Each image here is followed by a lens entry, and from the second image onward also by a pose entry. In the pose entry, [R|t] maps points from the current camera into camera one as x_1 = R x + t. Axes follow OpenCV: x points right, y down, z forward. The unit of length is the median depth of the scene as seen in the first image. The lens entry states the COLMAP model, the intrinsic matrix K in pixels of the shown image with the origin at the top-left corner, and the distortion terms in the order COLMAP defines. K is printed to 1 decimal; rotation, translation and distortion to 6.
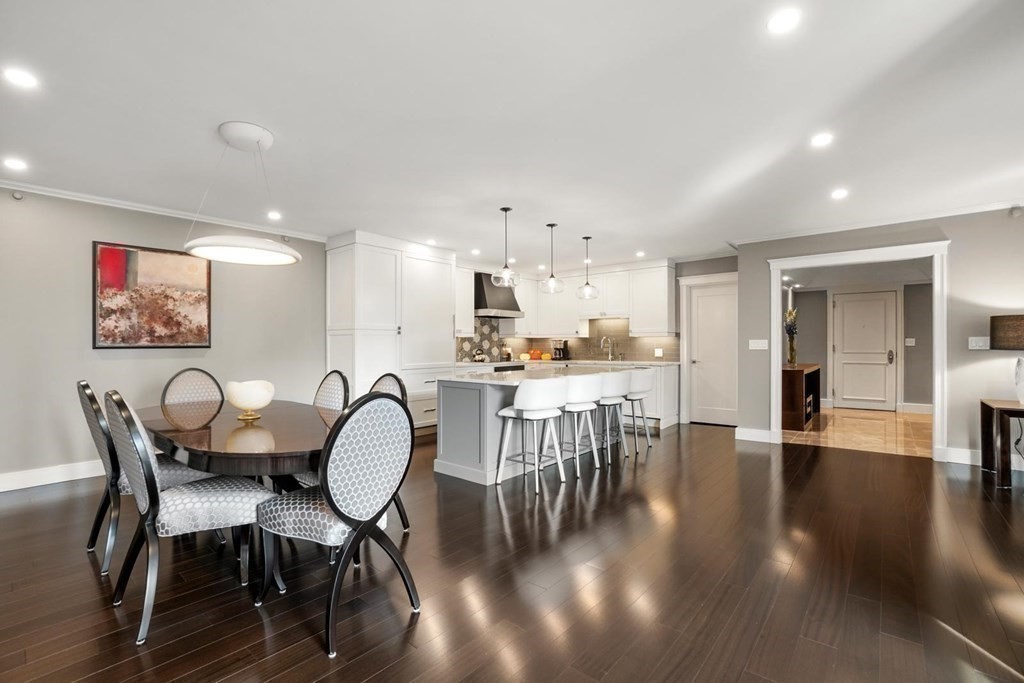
lens RADIAL K [[468.5, 0, 514.1], [0, 468.5, 349.7], [0, 0, 1]] dist [-0.000156, 0.000108]
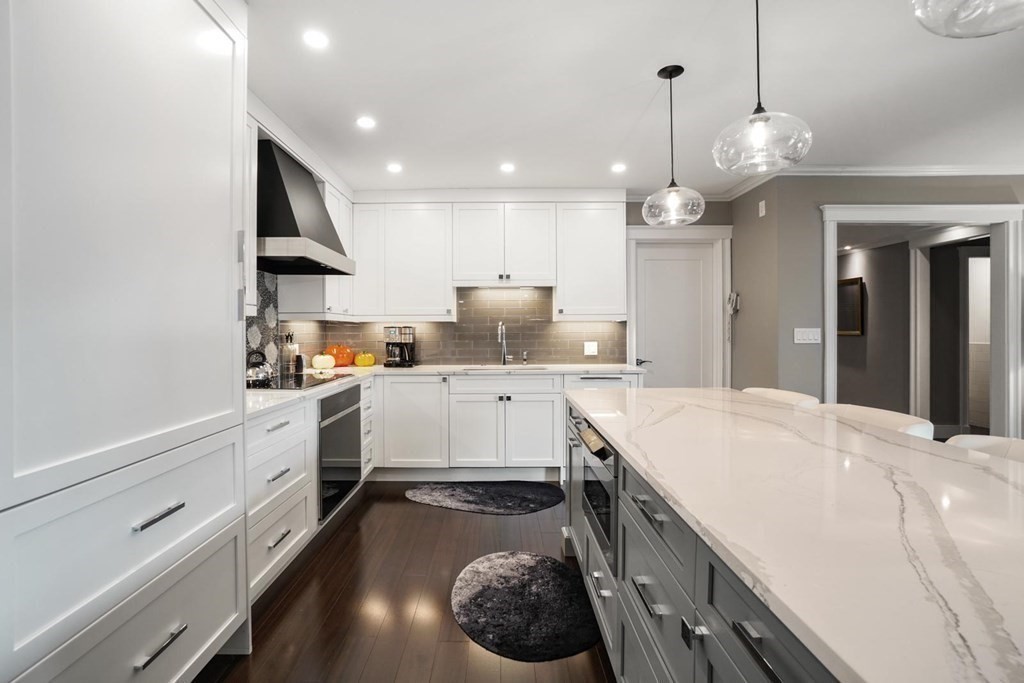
lens RADIAL K [[473.6, 0, 500.9], [0, 473.6, 333.7], [0, 0, 1]] dist [-0.015751, 0.000191]
pose [[0.770775, -0.004779, 0.637089, -0.169152], [0.007746, 0.999968, -0.001870, -0.012733], [-0.637060, 0.006376, 0.770788, 0.623197]]
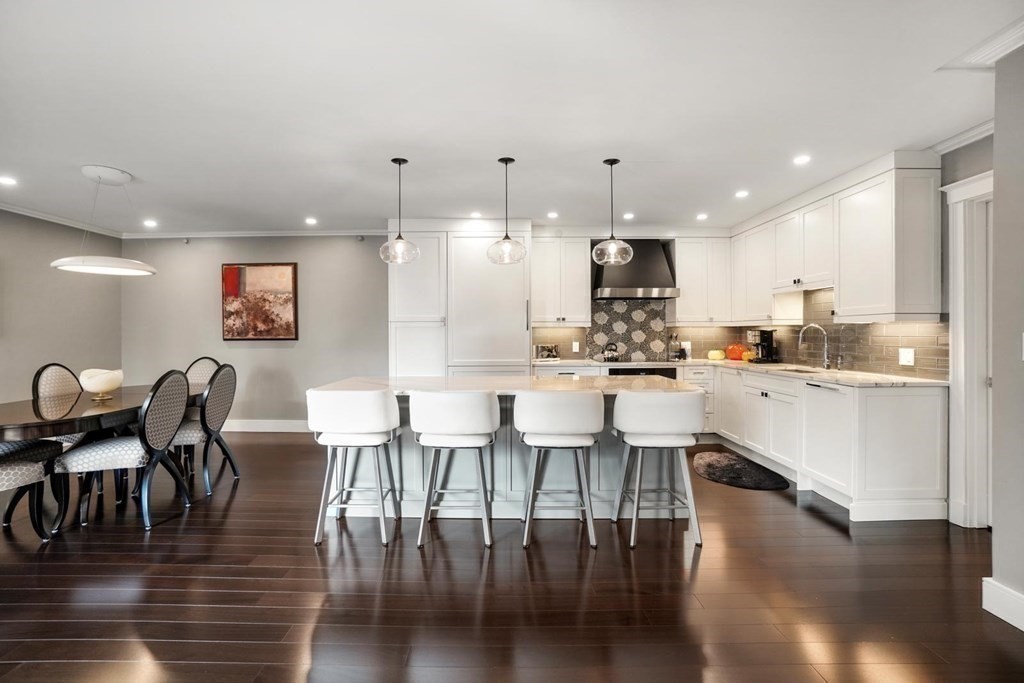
lens RADIAL K [[493.6, 0, 512.0], [0, 493.6, 341.5], [0, 0, 1]] dist [0.002108, 0.000607]
pose [[0.647277, 0.013741, -0.762131, 0.440525], [-0.006530, 0.999901, 0.012482, -0.012862], [0.762227, -0.003102, 0.647302, 0.391822]]
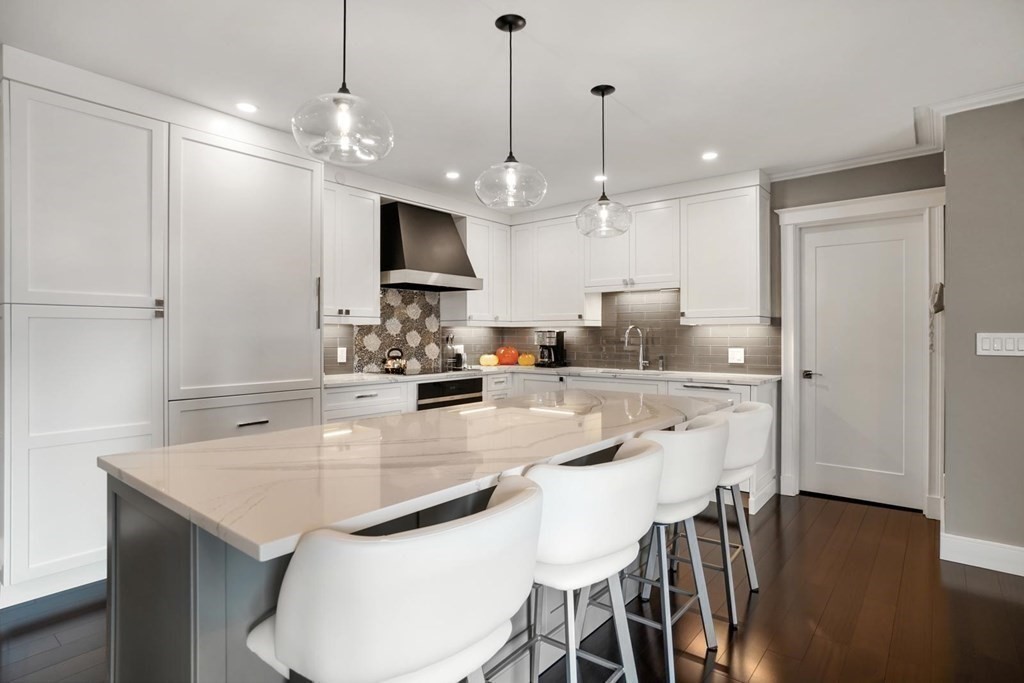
lens RADIAL K [[547.2, 0, 512.0], [0, 547.2, 341.5], [0, 0, 1]] dist [-0.001236, -0.000219]
pose [[0.999987, 0.002261, 0.004616, 0.057389], [-0.002269, 0.999996, 0.001827, -0.010361], [-0.004612, -0.001838, 0.999988, 0.401766]]
